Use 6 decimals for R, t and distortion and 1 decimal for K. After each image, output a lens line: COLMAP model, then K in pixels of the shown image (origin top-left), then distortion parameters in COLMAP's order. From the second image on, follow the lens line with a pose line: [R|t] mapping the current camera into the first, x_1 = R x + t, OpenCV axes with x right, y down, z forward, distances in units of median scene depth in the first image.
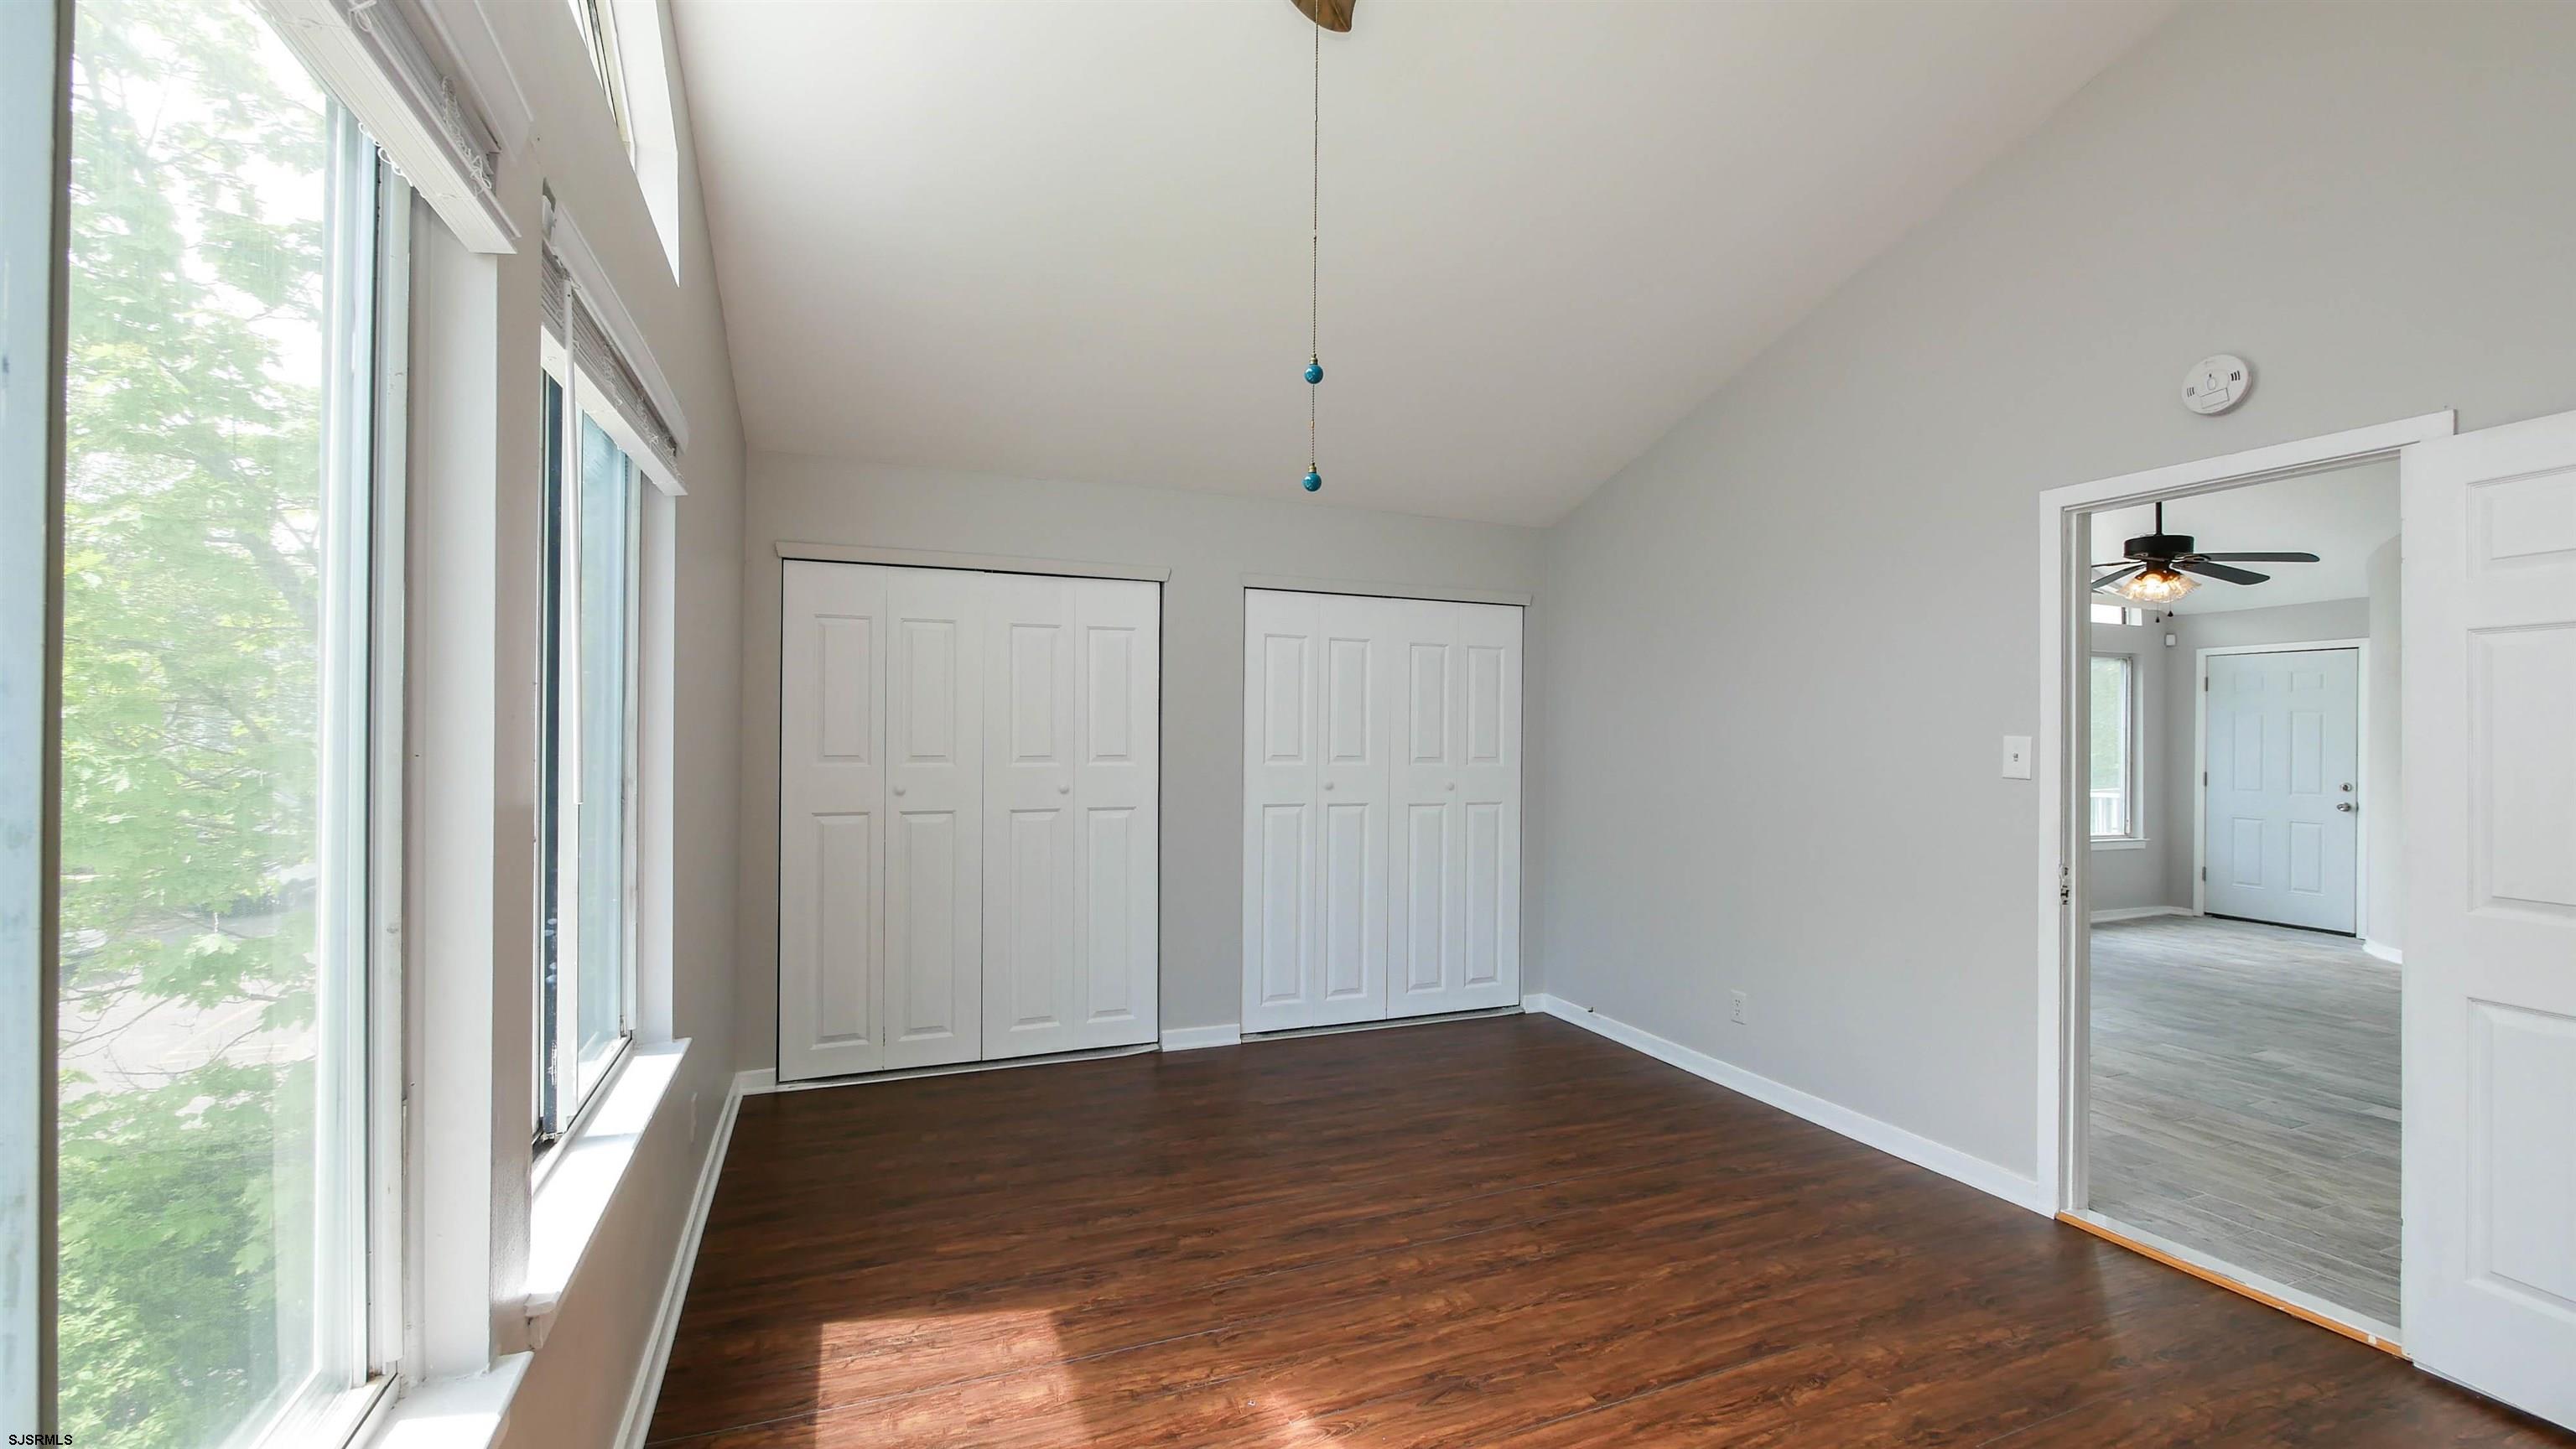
lens RADIAL K [[1061.0, 0, 1280.2], [0, 1061.0, 724.3], [0, 0, 1]] dist [-0.009498, 0.002225]
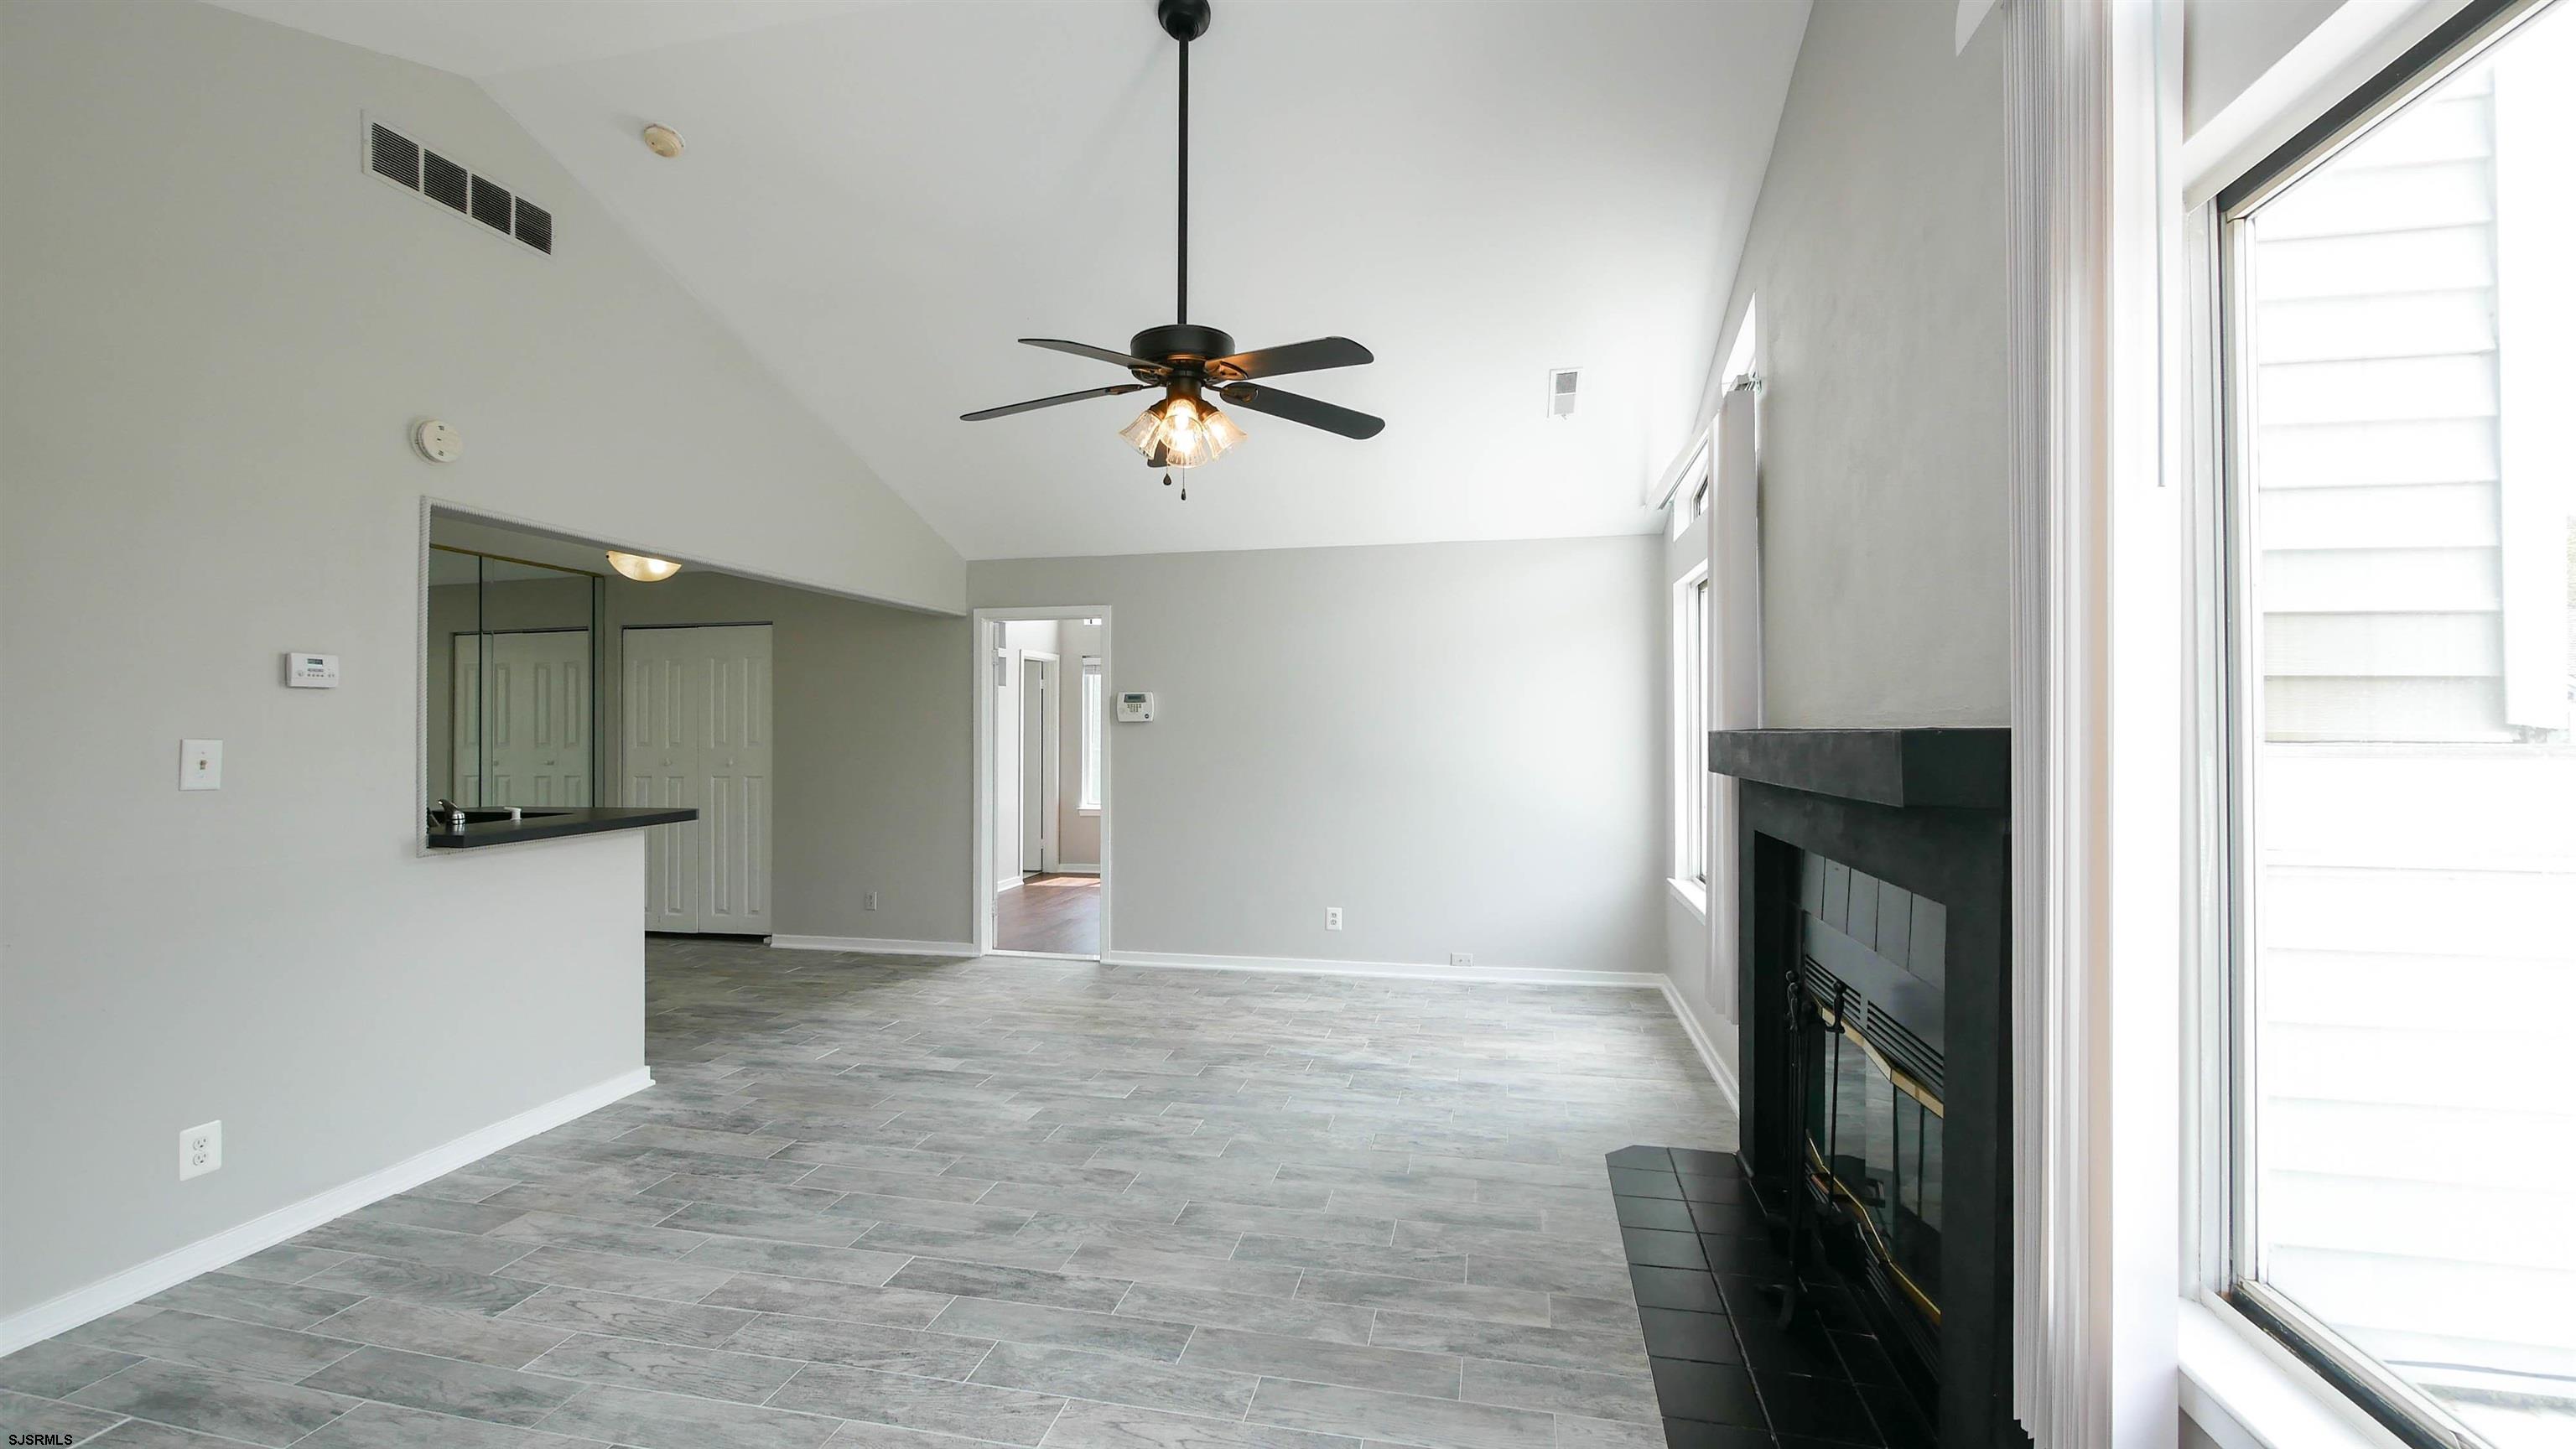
lens RADIAL K [[1061.0, 0, 1279.8], [0, 1061.0, 722.3], [0, 0, 1]] dist [-0.009498, 0.002225]
pose [[-0.563200, -0.018572, -0.826112, 0.856207], [0.000377, 0.999742, -0.022733, 0.018368], [0.826321, -0.013115, -0.563047, 0.922619]]
